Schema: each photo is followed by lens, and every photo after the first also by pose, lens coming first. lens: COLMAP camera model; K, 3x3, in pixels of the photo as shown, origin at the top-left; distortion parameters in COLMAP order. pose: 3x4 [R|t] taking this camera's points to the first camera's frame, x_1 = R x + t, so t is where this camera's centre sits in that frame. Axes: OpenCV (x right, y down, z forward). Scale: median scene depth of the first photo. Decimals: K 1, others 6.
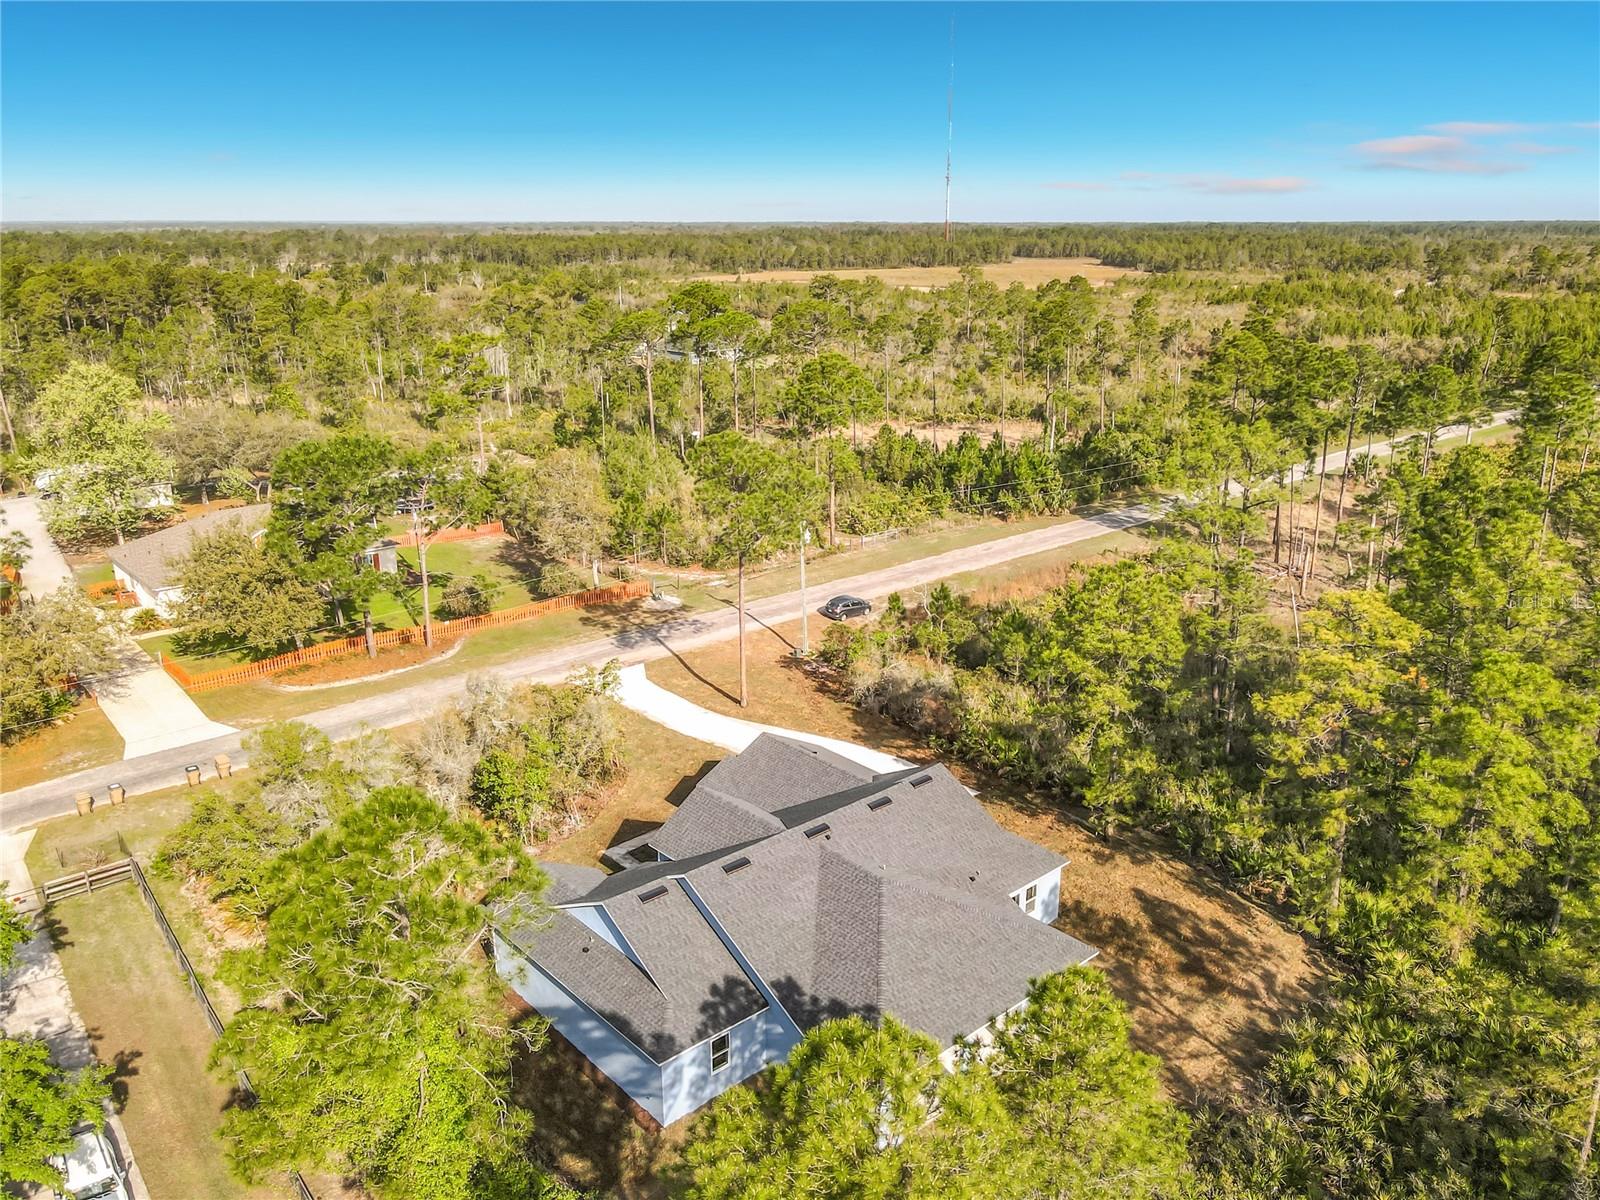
lens RADIAL K [[1228.5, 0, 800.0], [0, 1228.5, 600.0], [0, 0, 1]] dist [-0.002247, 0.001791]
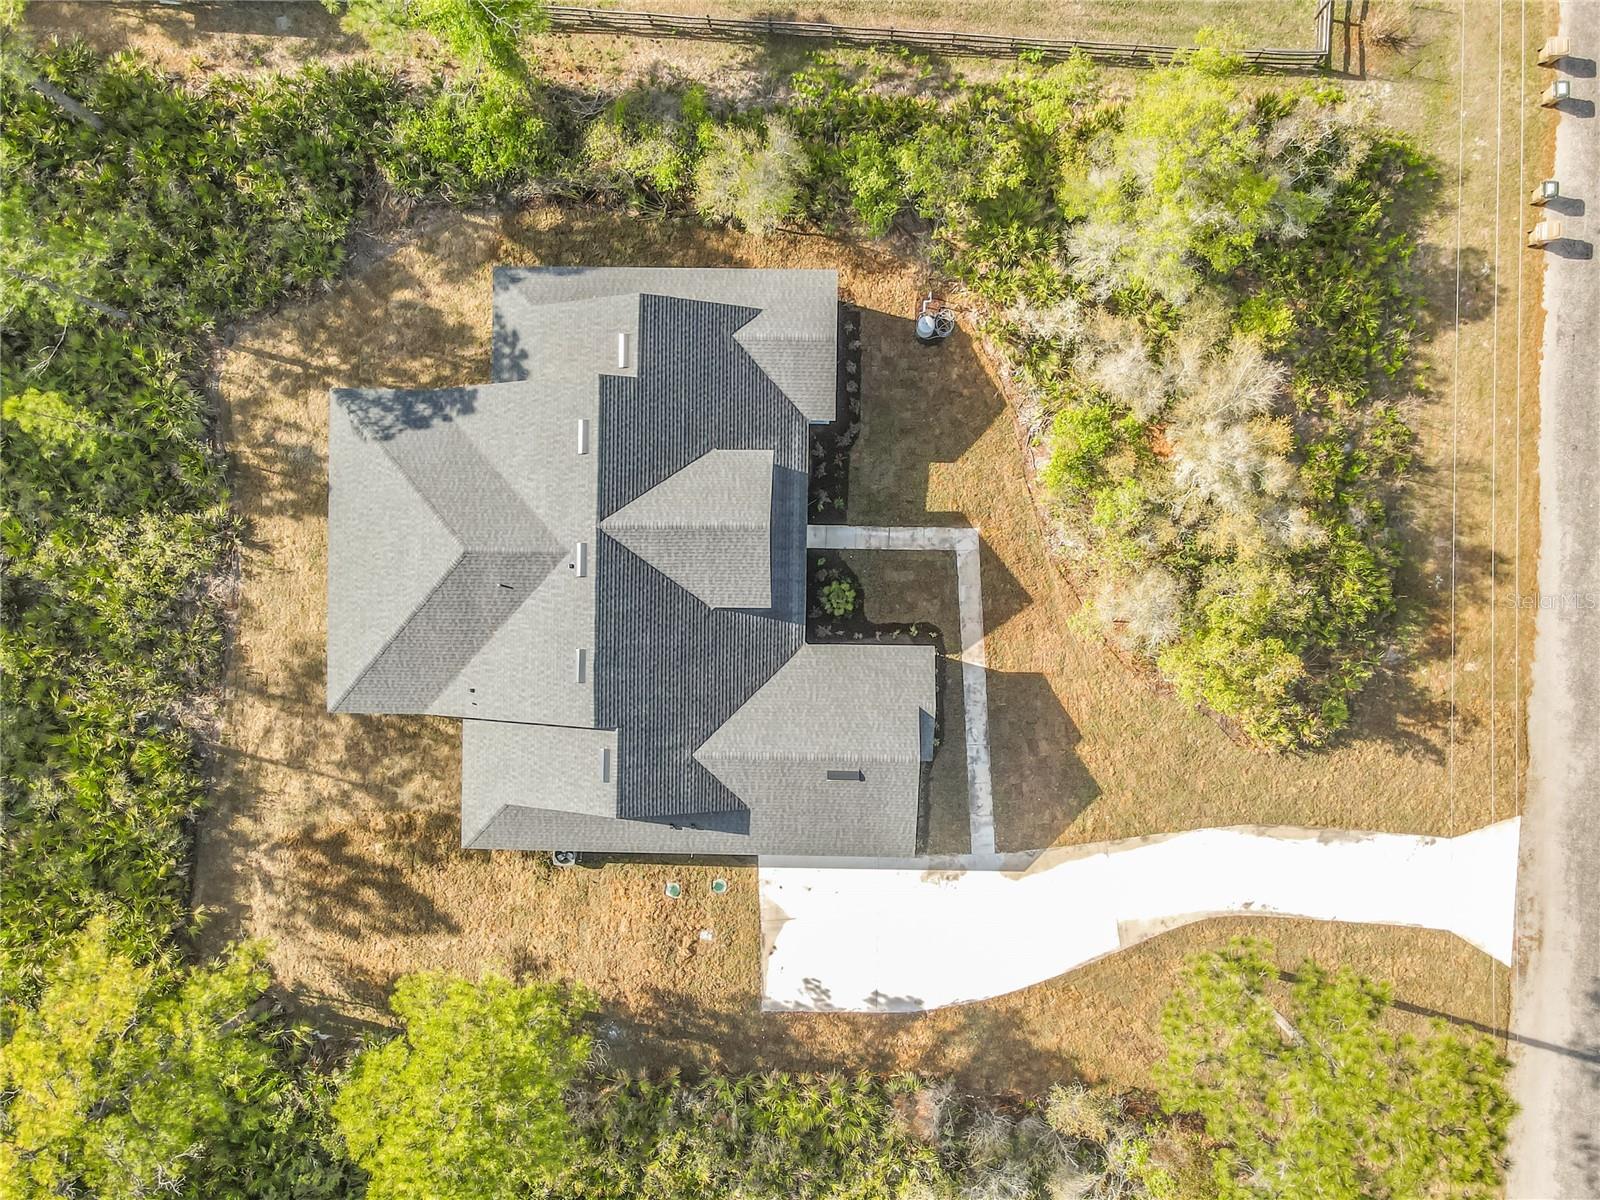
lens RADIAL K [[1184.2, 0, 800.0], [0, 1184.2, 600.0], [0, 0, 1]] dist [0.001087, 0.003902]
pose [[-0.667397, 0.744349, 0.022953, -0.074166], [-0.201787, -0.210423, 0.956558, -0.555636], [0.716843, 0.633772, 0.290636, 0.803488]]
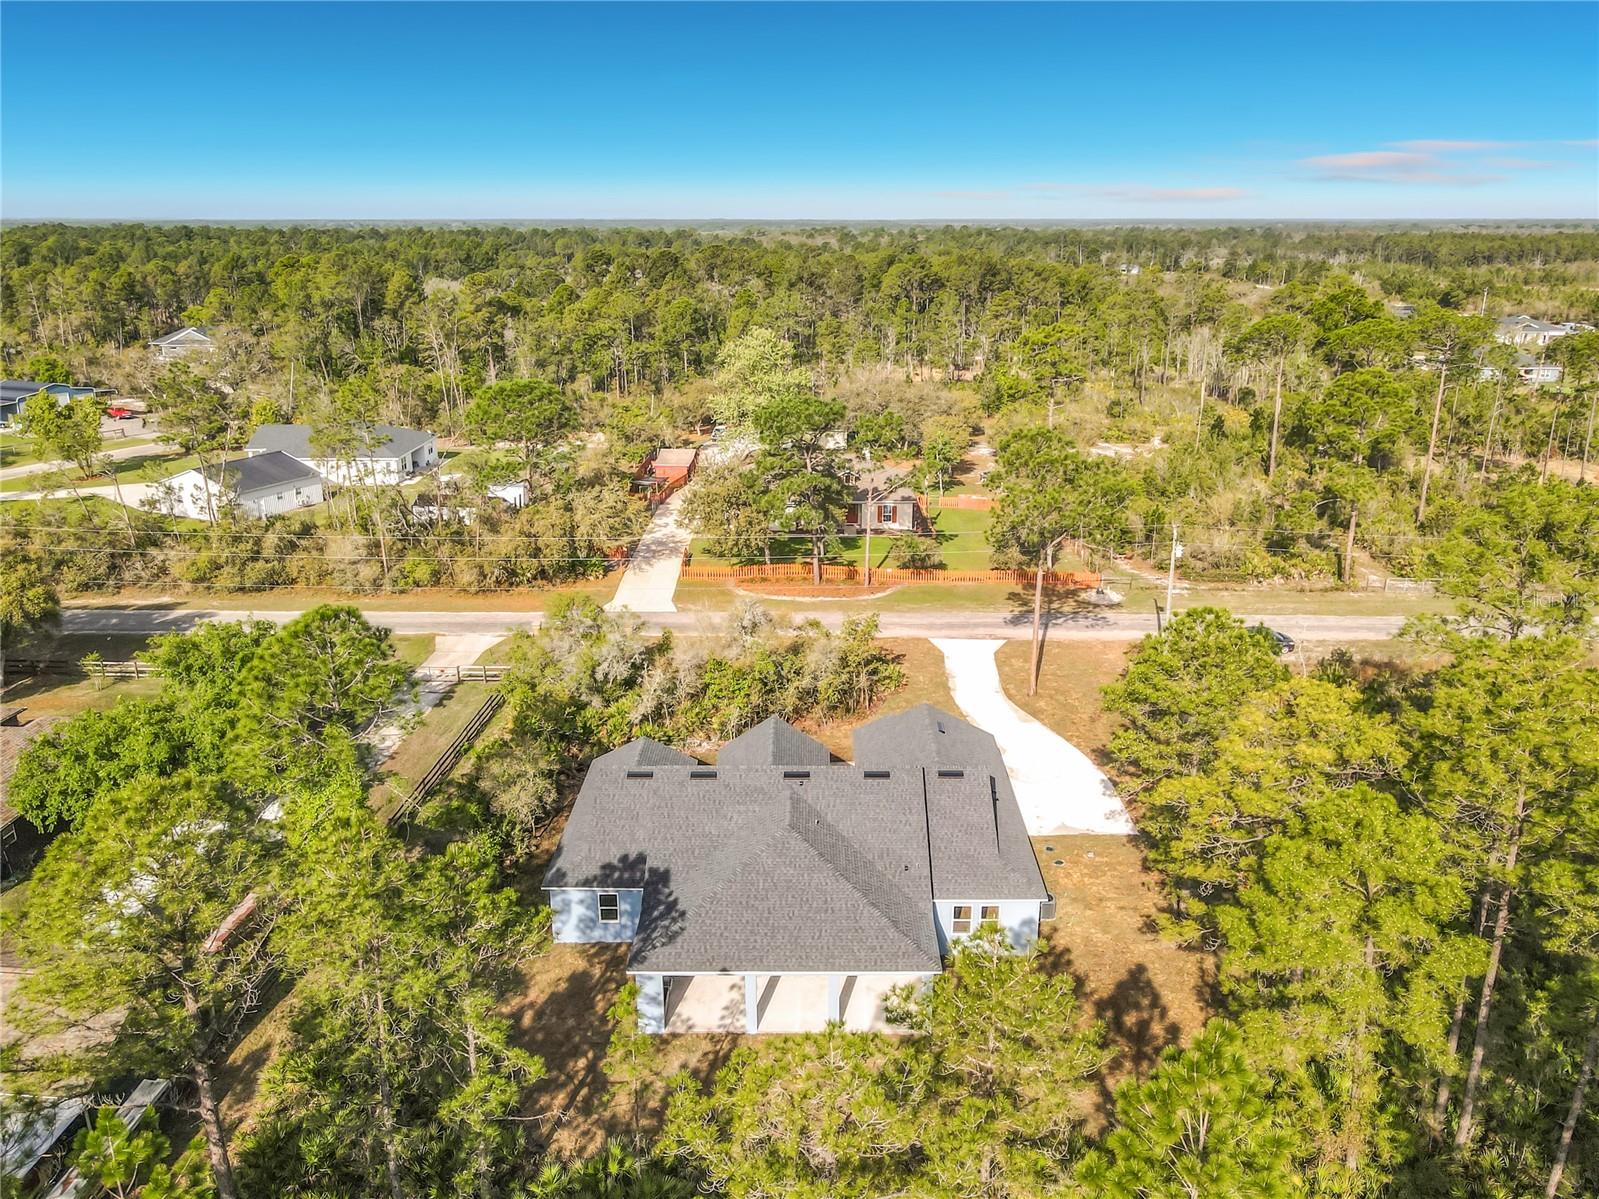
lens RADIAL K [[1183.4, 0, 799.5], [0, 1183.4, 599.5], [0, 0, 1]] dist [0.001087, 0.003902]
pose [[0.741940, 0.205481, -0.638202, 0.597563], [-0.198017, 0.976574, 0.084222, -0.050544], [0.640558, 0.063887, 0.765248, 0.162227]]
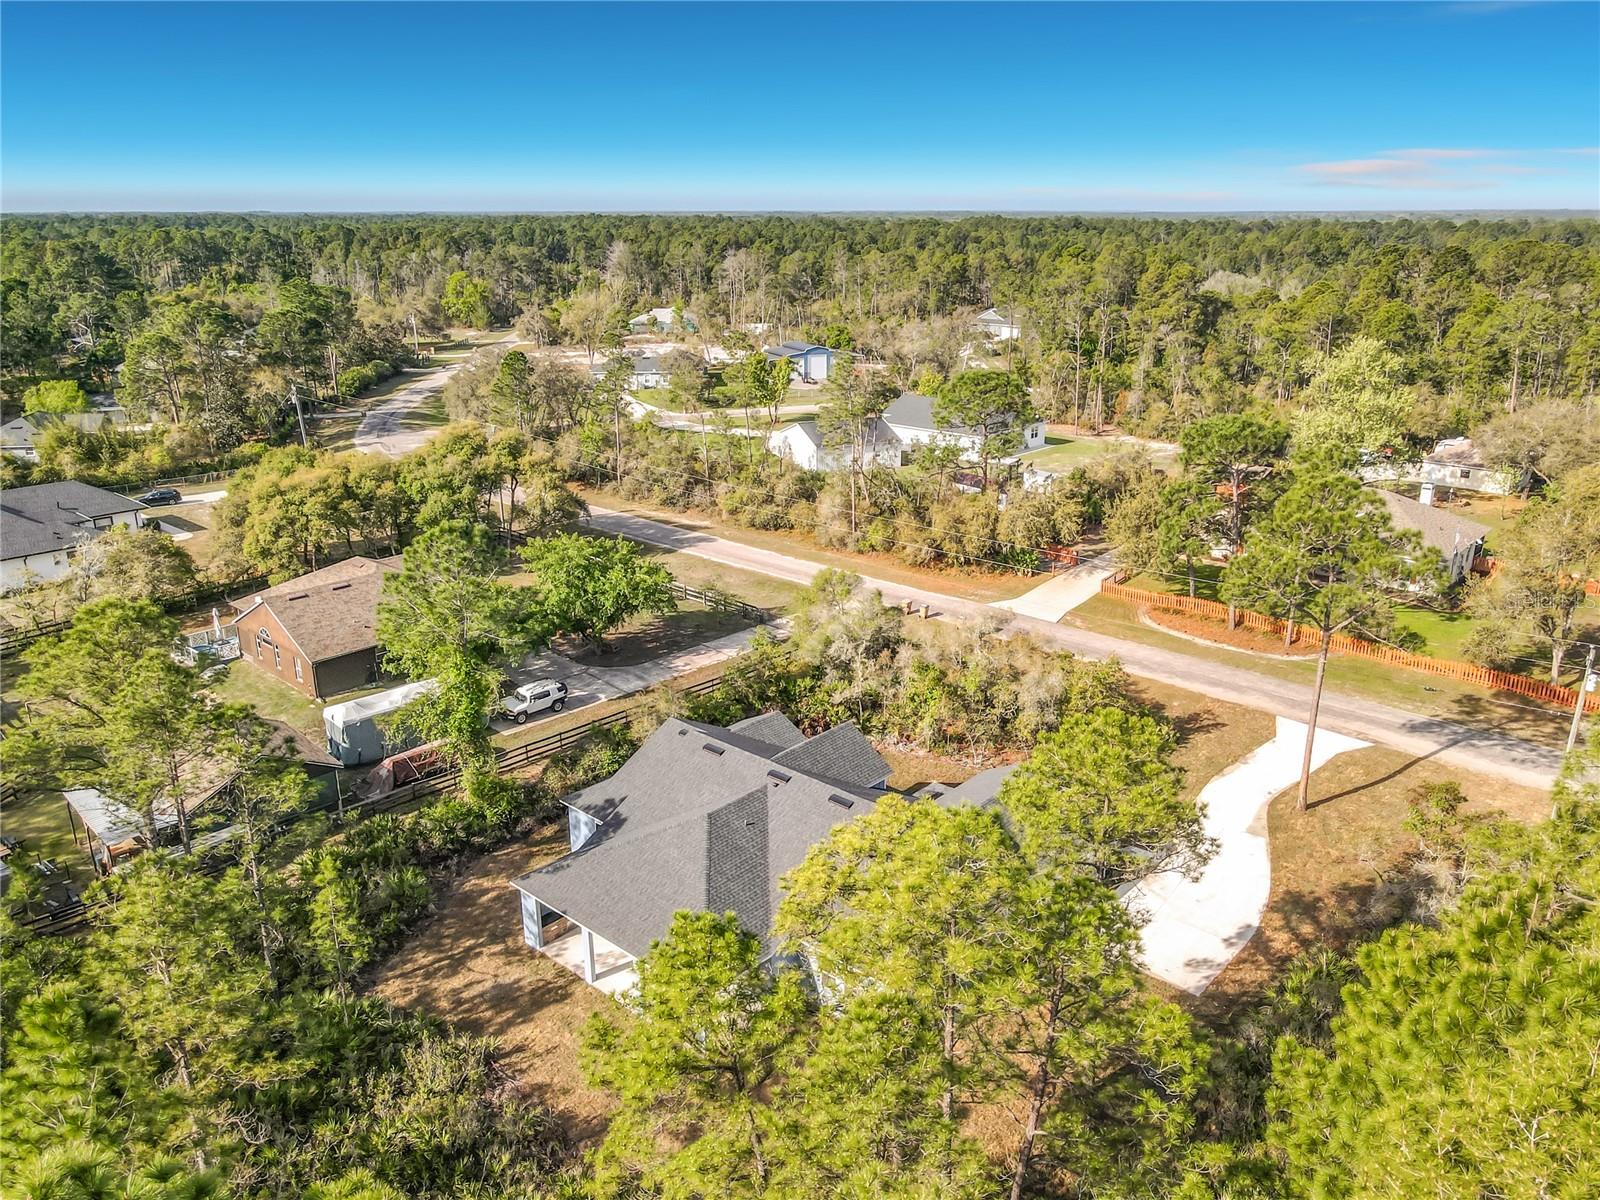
lens RADIAL K [[1159.6, 0, 800.0], [0, 1159.6, 600.0], [0, 0, 1]] dist [-0.000441, 0.002329]
pose [[0.110287, 0.314963, -0.942674, 0.845290], [-0.290208, 0.917333, 0.272544, -0.218740], [0.950587, 0.243514, 0.192575, 0.707130]]
